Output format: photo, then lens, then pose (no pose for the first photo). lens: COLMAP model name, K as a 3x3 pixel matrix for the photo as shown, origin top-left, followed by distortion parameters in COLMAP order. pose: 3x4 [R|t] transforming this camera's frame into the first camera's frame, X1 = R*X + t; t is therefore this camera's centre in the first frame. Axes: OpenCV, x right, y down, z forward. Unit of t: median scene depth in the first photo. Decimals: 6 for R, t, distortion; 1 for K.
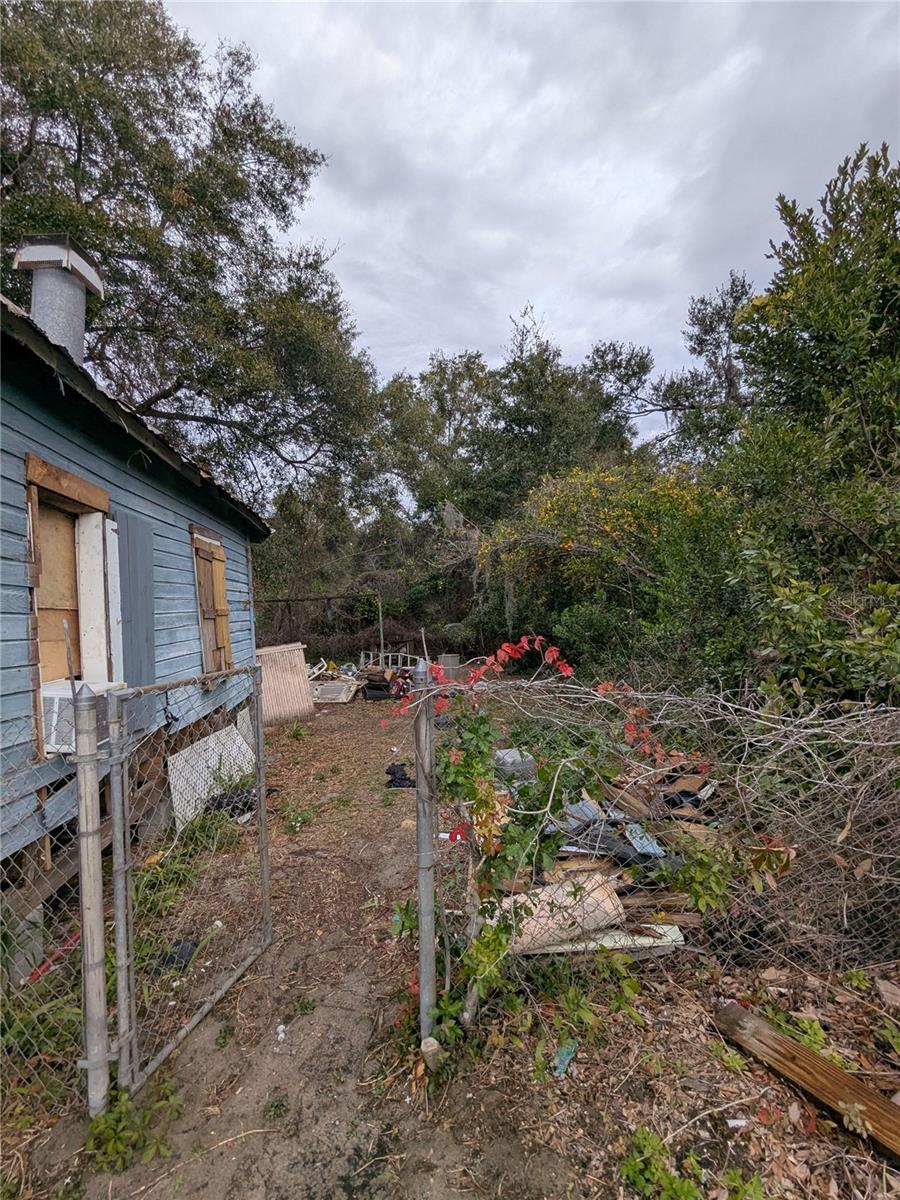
lens RADIAL K [[568.3, 0, 448.3], [0, 568.3, 596.6], [0, 0, 1]] dist [0.000976, 0.000771]
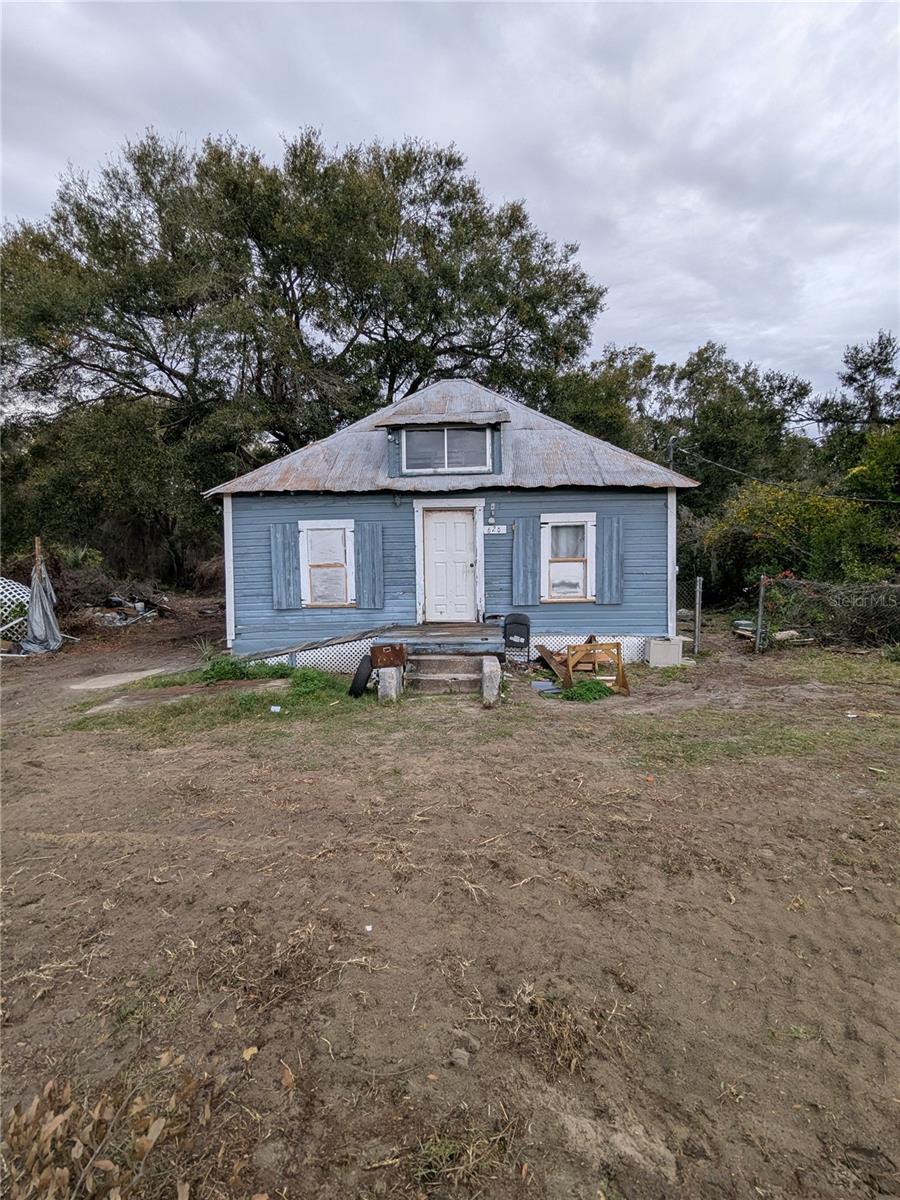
lens RADIAL K [[568.3, 0, 452.1], [0, 568.3, 600.0], [0, 0, 1]] dist [0.000976, 0.000771]
pose [[0.982862, 0.050264, -0.177358, -0.480025], [-0.034542, 0.995284, 0.090645, -0.007951], [0.181078, -0.082965, 0.979963, -1.162873]]
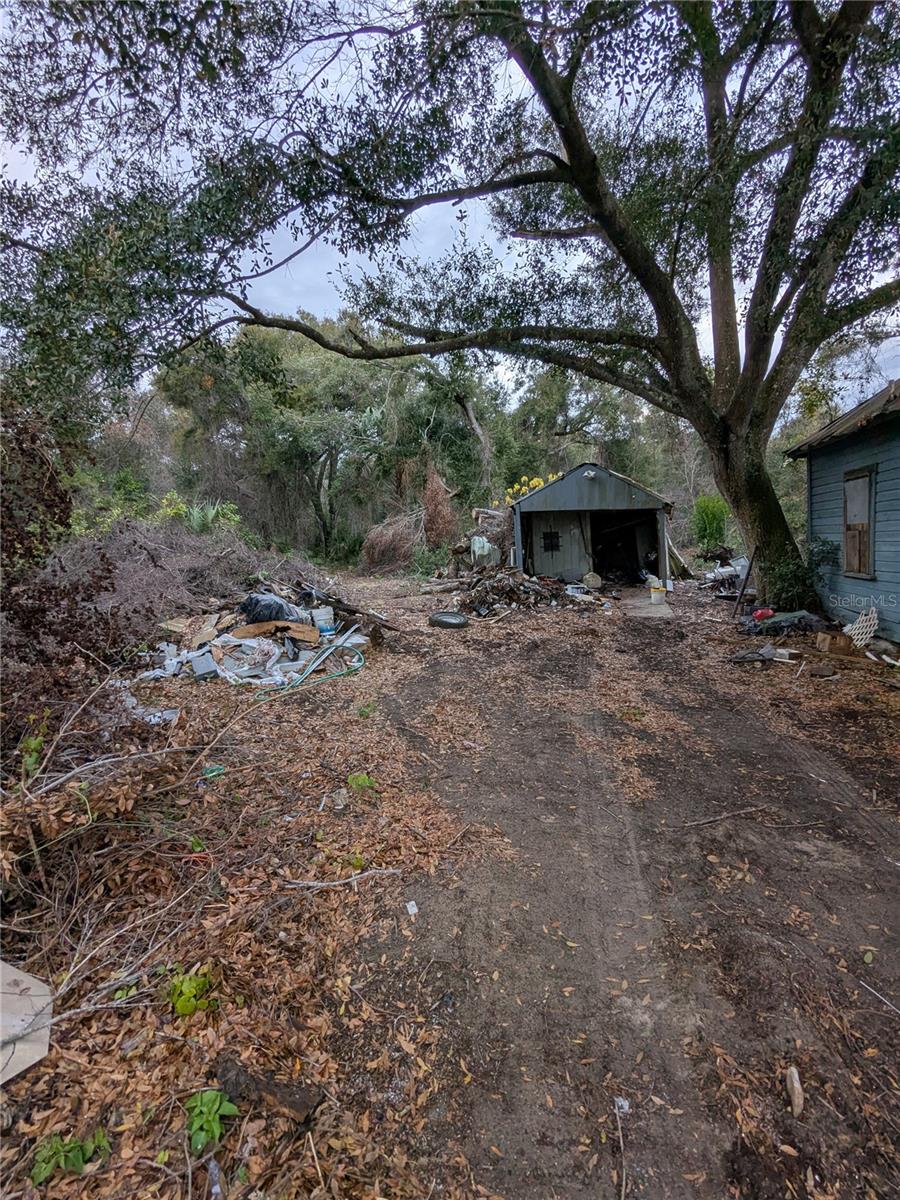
lens RADIAL K [[568.3, 0, 449.0], [0, 568.3, 602.0], [0, 0, 1]] dist [0.000976, 0.000771]
pose [[0.926060, 0.074599, -0.369930, -1.683558], [-0.020397, 0.988729, 0.148322, 0.114316], [0.376825, -0.129810, 0.917144, 0.189609]]
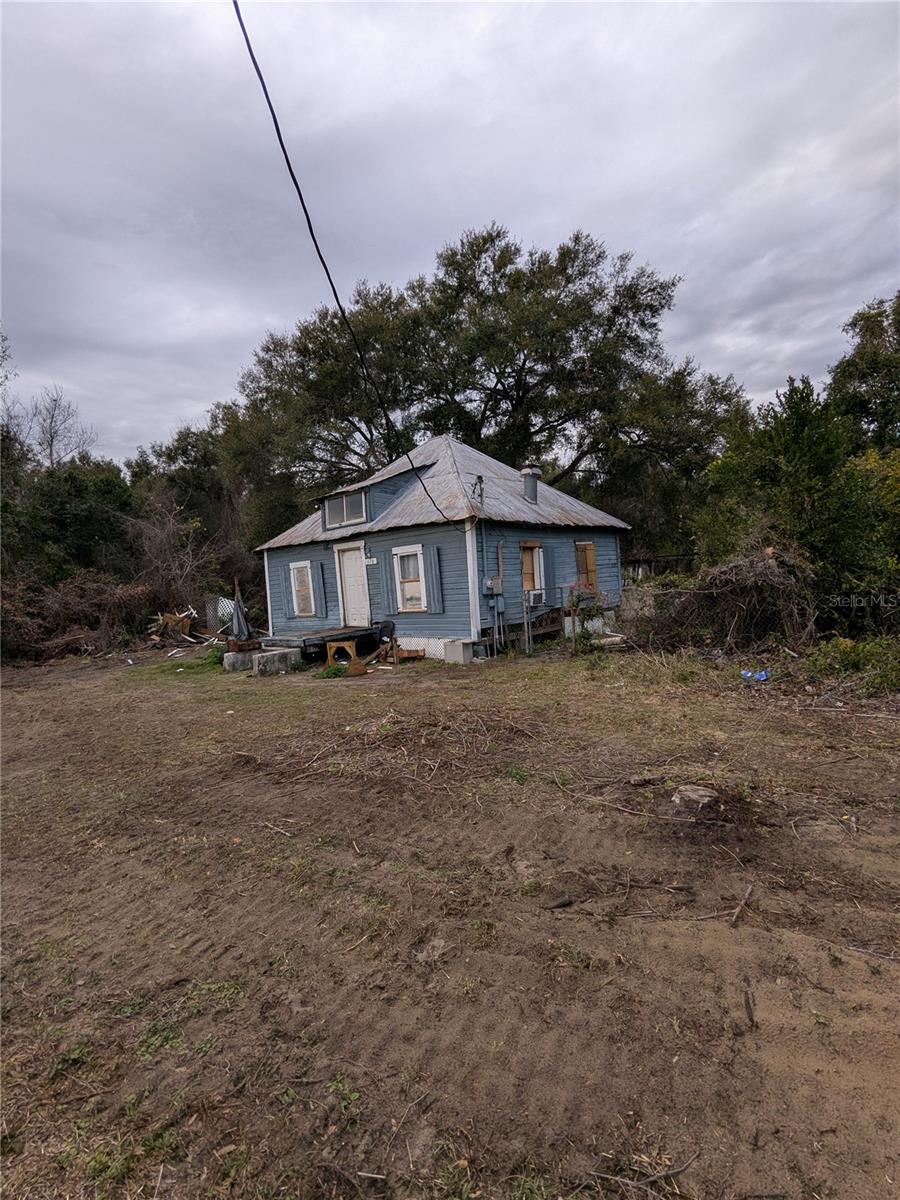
lens RADIAL K [[568.3, 0, 453.0], [0, 568.3, 600.5], [0, 0, 1]] dist [0.000976, 0.000771]
pose [[0.663572, 0.031358, -0.747455, 0.855066], [0.051436, 0.994844, 0.087400, -0.071237], [0.746342, -0.096443, 0.658538, -0.901237]]
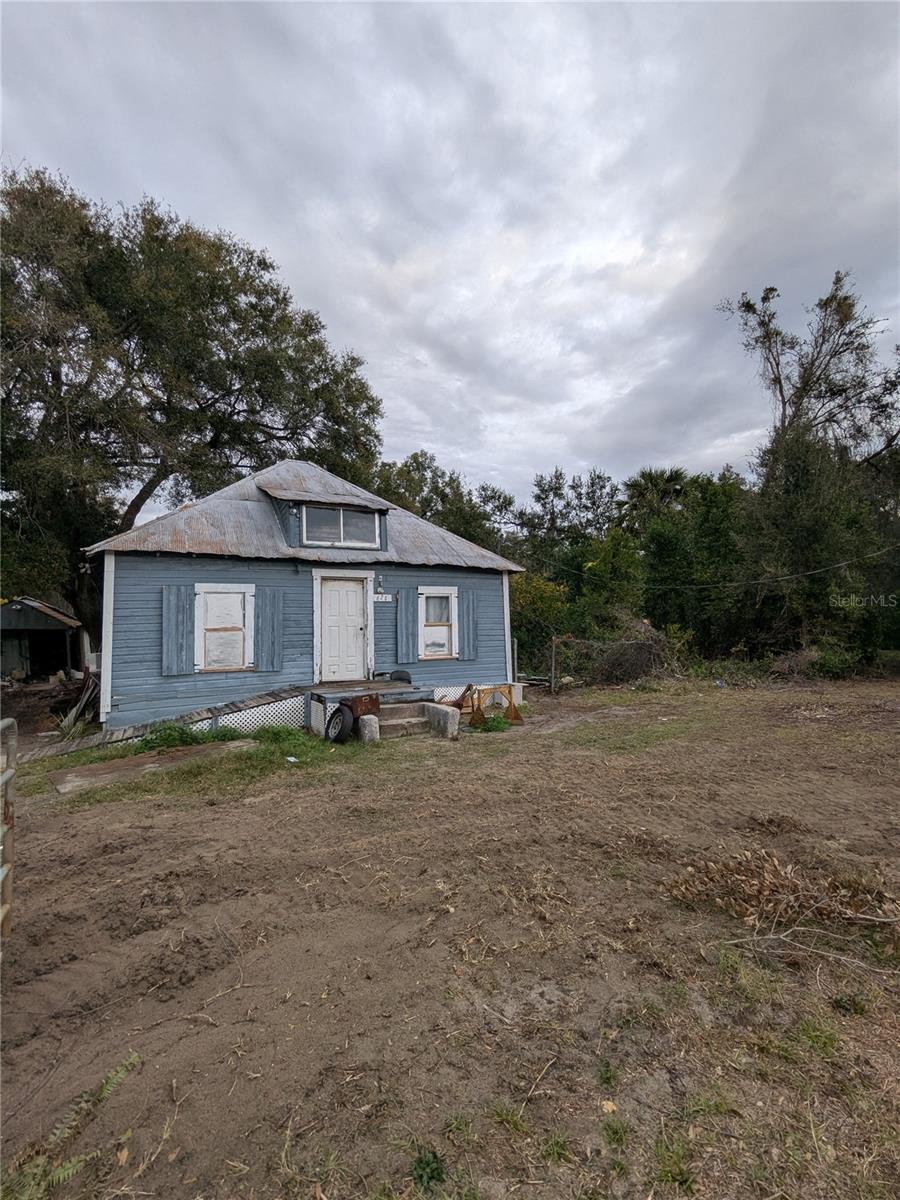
lens RADIAL K [[568.3, 0, 451.0], [0, 568.3, 600.1], [0, 0, 1]] dist [0.000976, 0.000771]
pose [[0.937133, 0.053493, 0.344848, -0.942321], [-0.035197, 0.997631, -0.059105, 0.031874], [-0.347193, 0.043251, 0.936796, -1.319155]]
